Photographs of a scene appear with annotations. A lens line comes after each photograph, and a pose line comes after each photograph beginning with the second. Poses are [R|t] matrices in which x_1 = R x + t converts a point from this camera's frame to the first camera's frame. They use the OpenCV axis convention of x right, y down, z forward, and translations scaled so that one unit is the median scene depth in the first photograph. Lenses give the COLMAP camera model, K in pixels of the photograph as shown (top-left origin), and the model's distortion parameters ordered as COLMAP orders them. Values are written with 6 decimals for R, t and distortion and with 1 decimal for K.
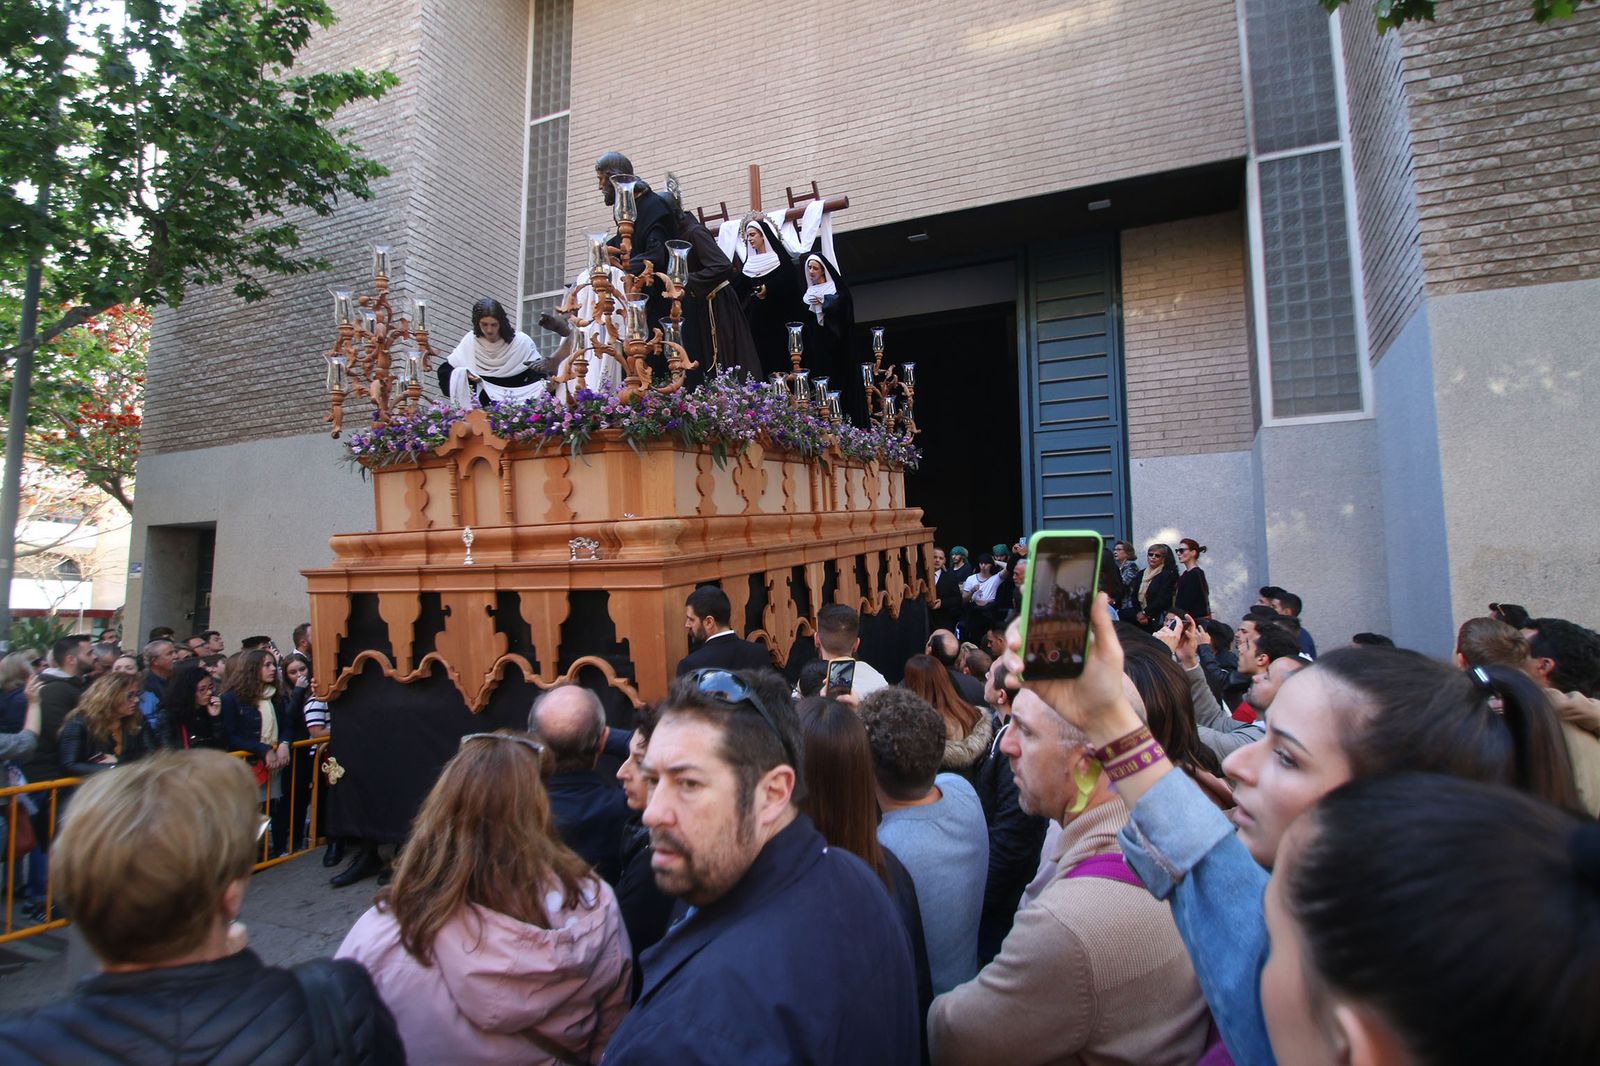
lens RADIAL K [[727.6, 0, 799.6], [0, 727.6, 526.9], [0, 0, 1]] dist [-0.000889, -0.011088]
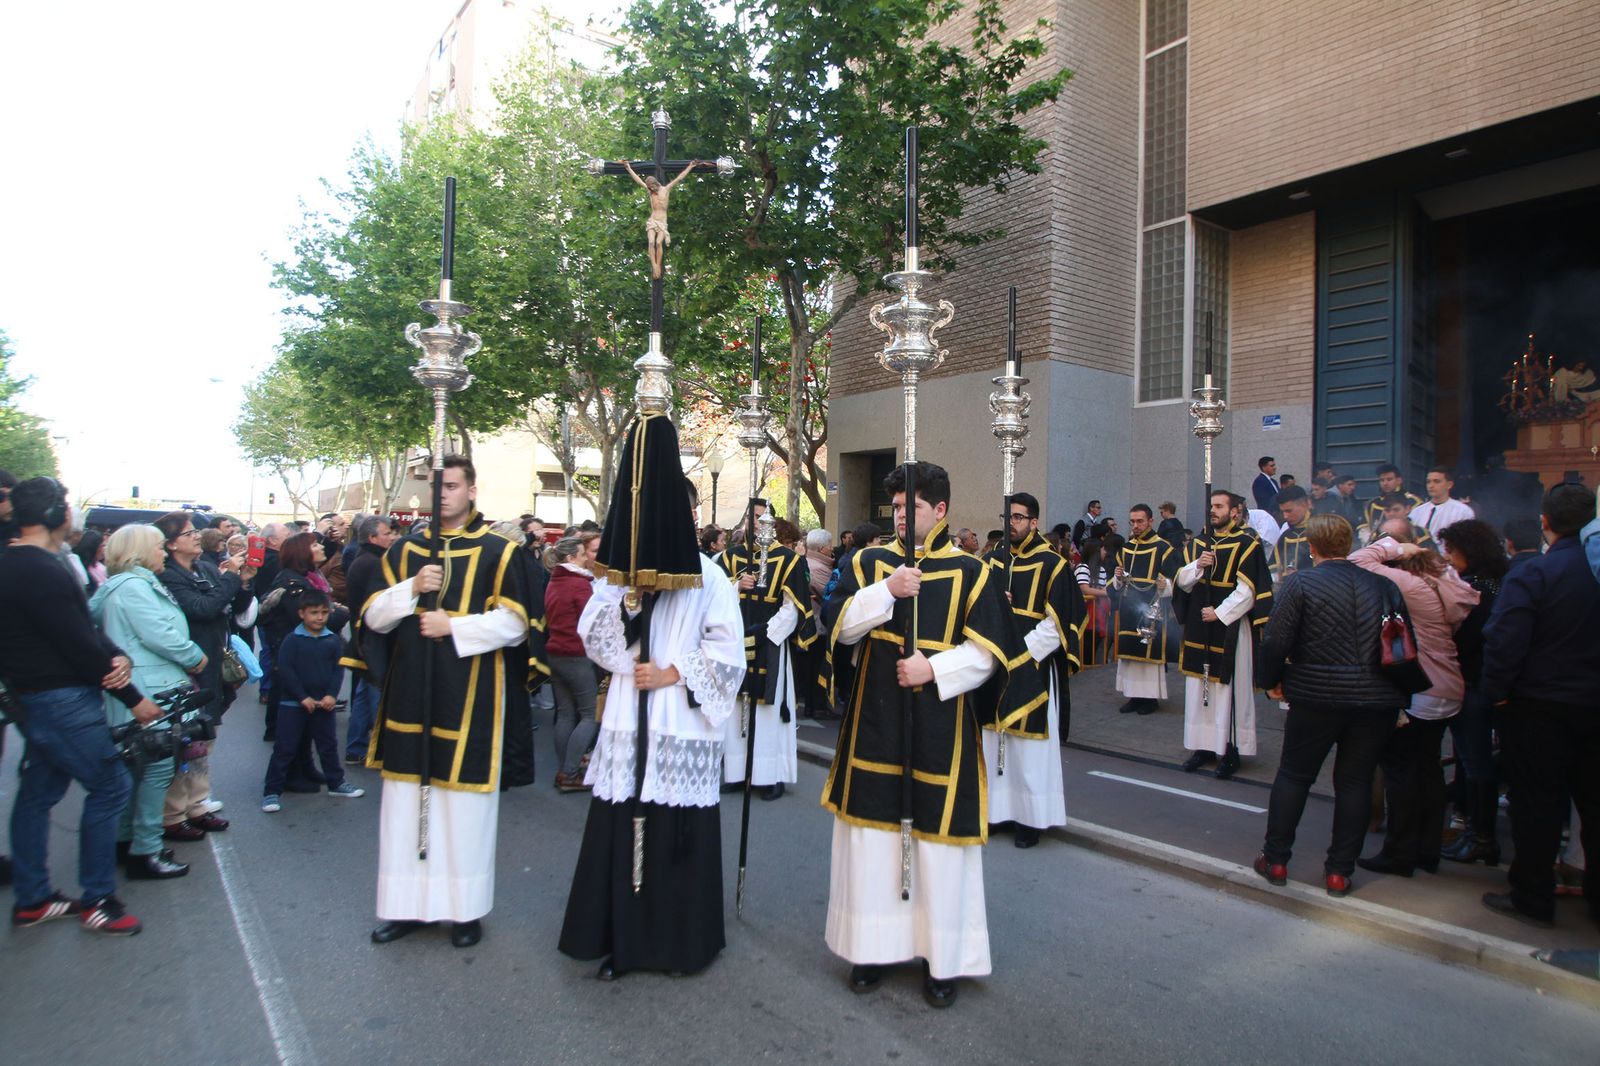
lens RADIAL K [[941.4, 0, 800.0], [0, 941.4, 533.0], [0, 0, 1]] dist [-0.022791, -0.010787]
pose [[0.853170, 0.017419, -0.521342, -0.100972], [0.027979, 0.996476, 0.079080, 0.007395], [0.520882, -0.082055, 0.849676, -0.537248]]
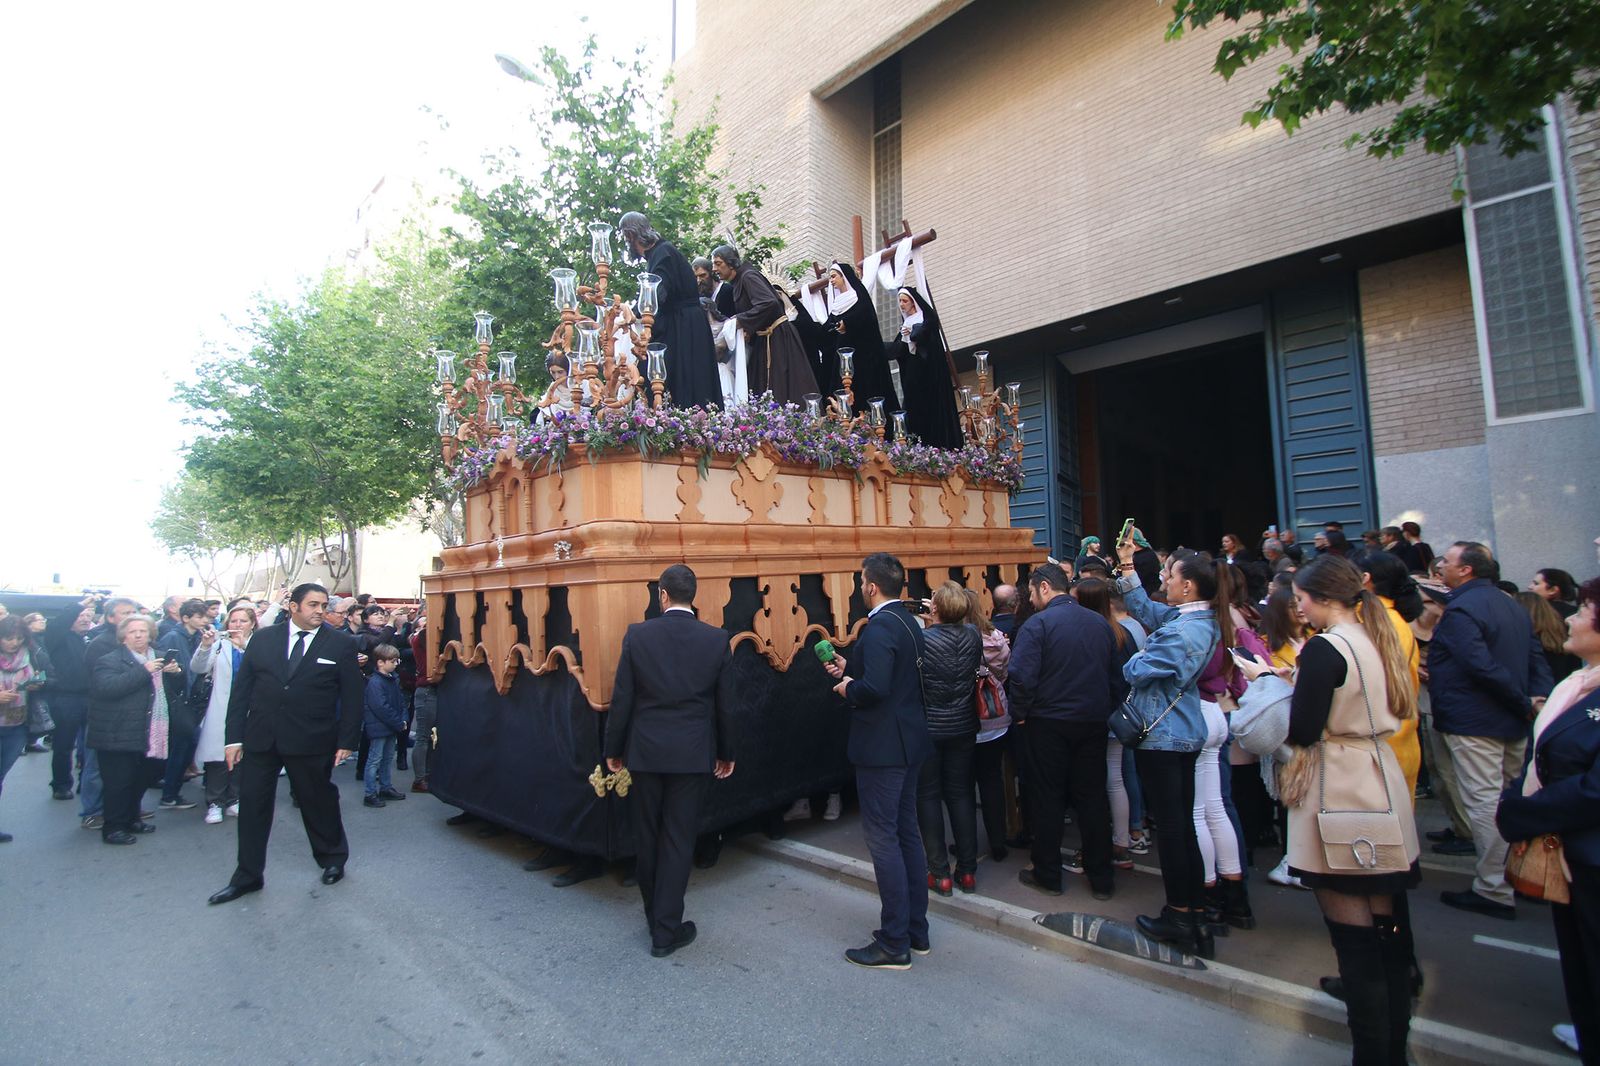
lens RADIAL K [[727.6, 0, 799.6], [0, 727.6, 526.9], [0, 0, 1]] dist [-0.000889, -0.011088]
pose [[0.927667, -0.039845, -0.371276, 0.006577], [0.035661, 0.999199, -0.018130, 0.010922], [0.371701, 0.003578, 0.928346, -0.480414]]
